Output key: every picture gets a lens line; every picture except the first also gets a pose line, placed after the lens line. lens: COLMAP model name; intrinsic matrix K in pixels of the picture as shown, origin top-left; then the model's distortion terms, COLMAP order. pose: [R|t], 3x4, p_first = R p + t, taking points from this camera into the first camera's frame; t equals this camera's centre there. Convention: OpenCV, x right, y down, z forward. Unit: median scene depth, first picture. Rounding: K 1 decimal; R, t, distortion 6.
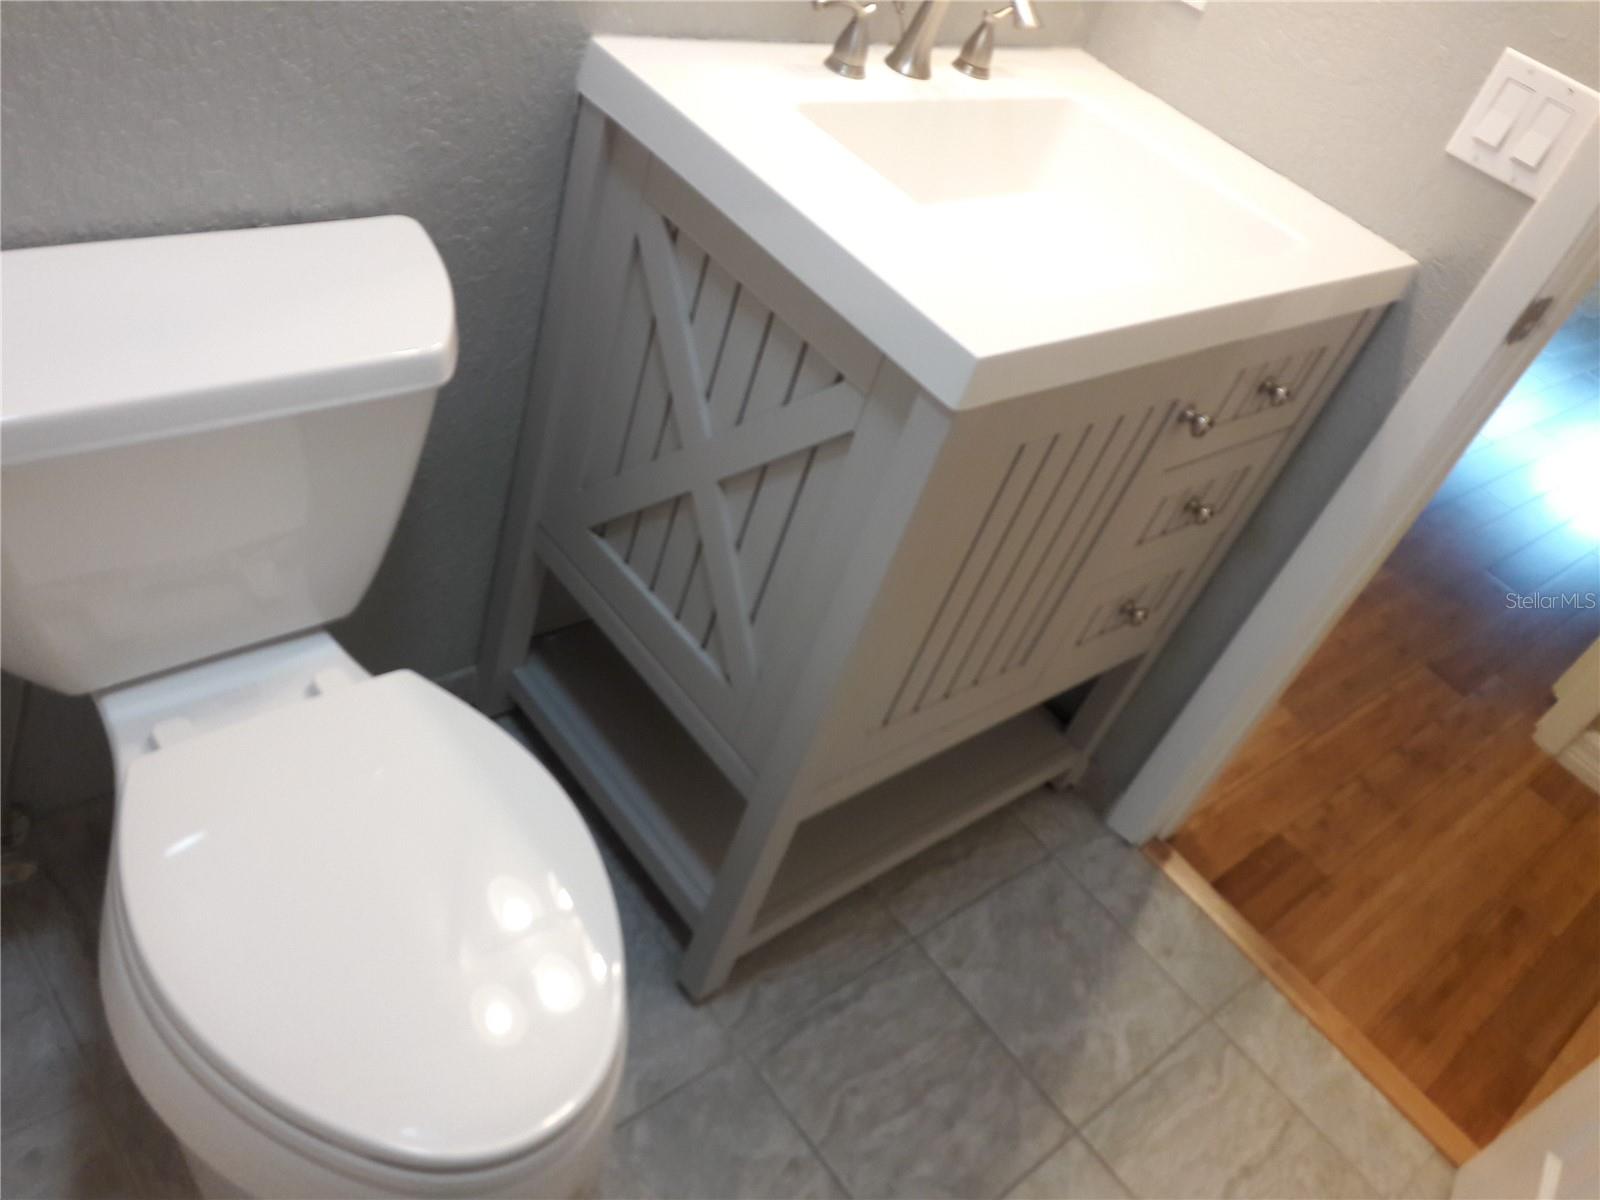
lens RADIAL K [[1286.5, 0, 821.3], [0, 1286.5, 579.6], [0, 0, 1]] dist [0.077442, -0.108146]
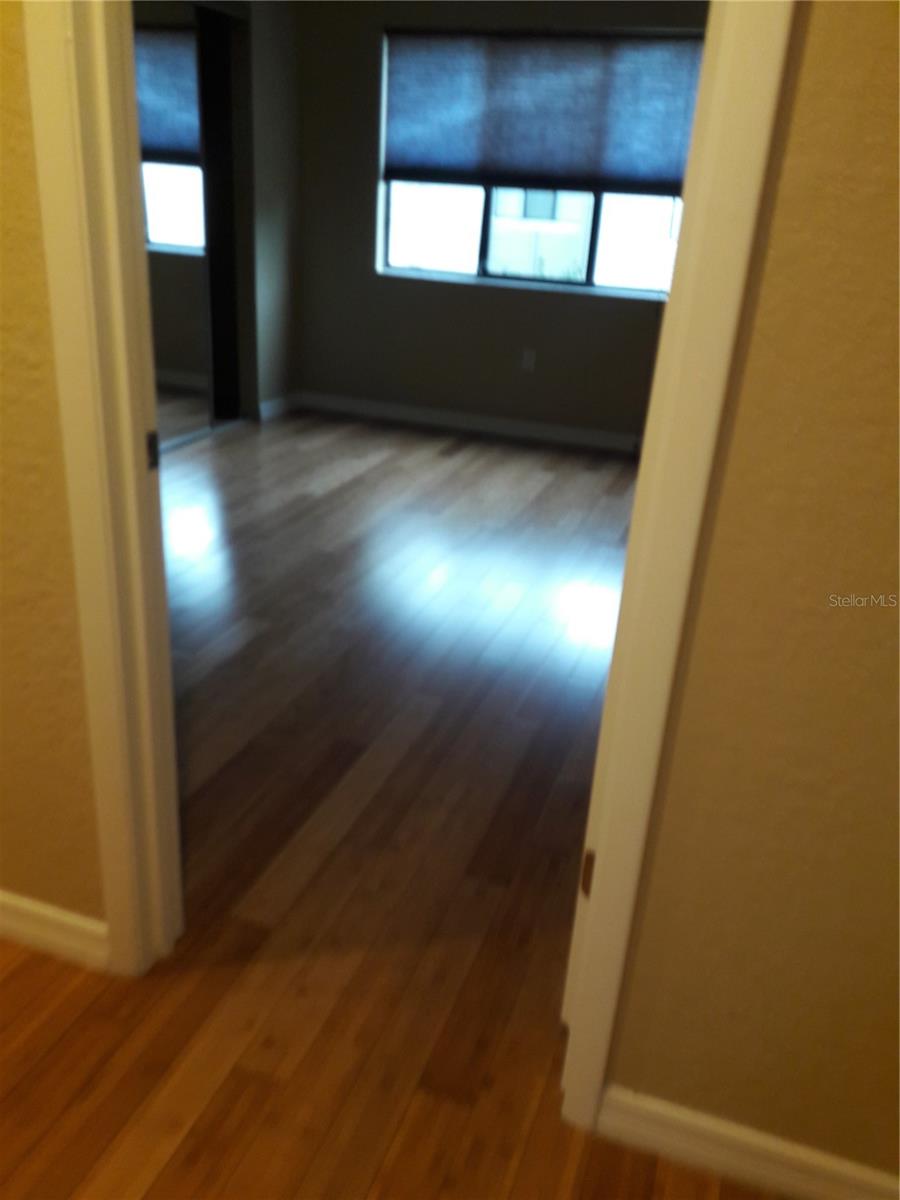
lens RADIAL K [[949.4, 0, 446.4], [0, 949.4, 614.2], [0, 0, 1]] dist [0.170664, -0.284117]
pose [[0.846842, -0.419812, 0.326522, 0.592479], [0.470443, 0.877653, -0.091701, -0.184030], [-0.248076, 0.231266, 0.940731, 0.533206]]
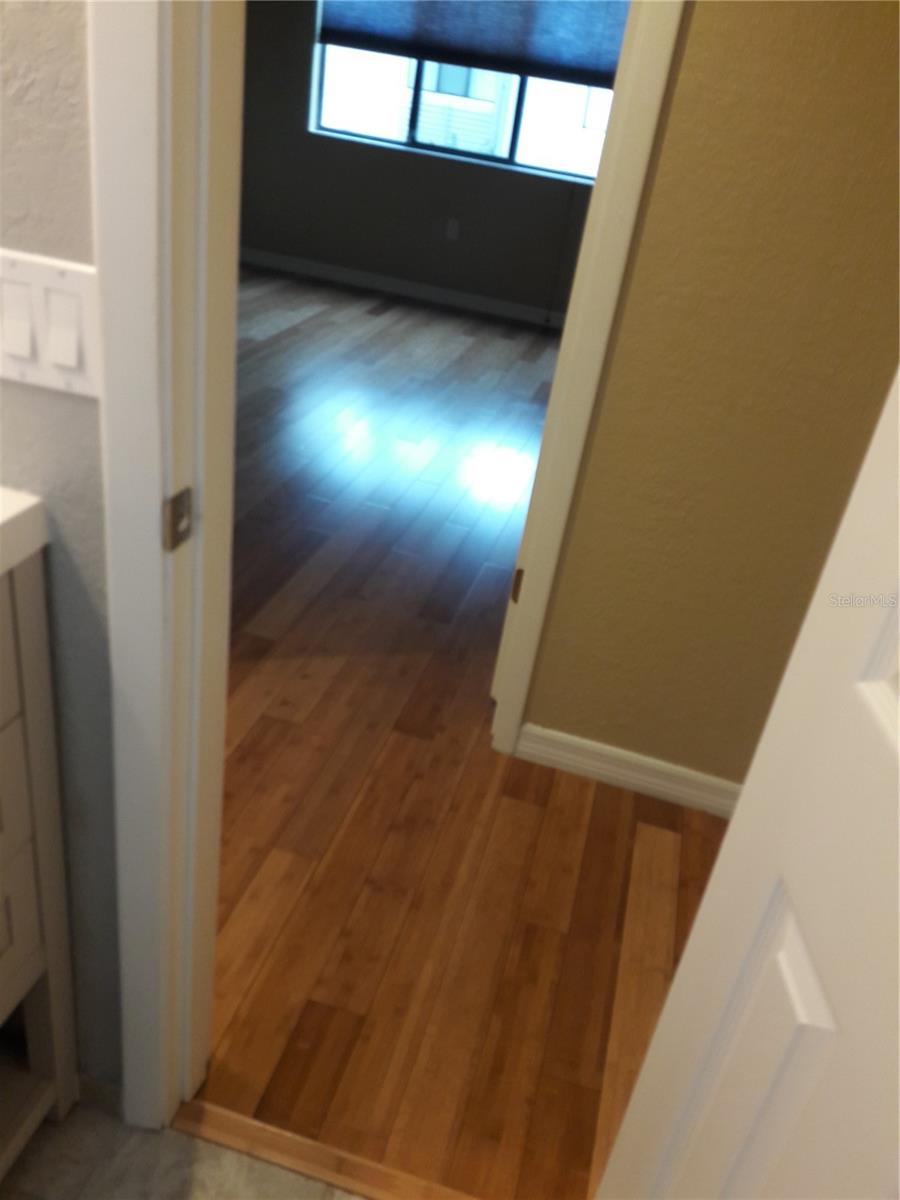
lens RADIAL K [[961.5, 0, 450.0], [0, 961.5, 600.0], [0, 0, 1]] dist [0.081287, -0.117039]
pose [[0.820737, -0.425191, 0.381581, 0.335162], [0.442036, 0.895747, 0.047350, -0.078637], [-0.361933, 0.129810, 0.923122, 0.266318]]
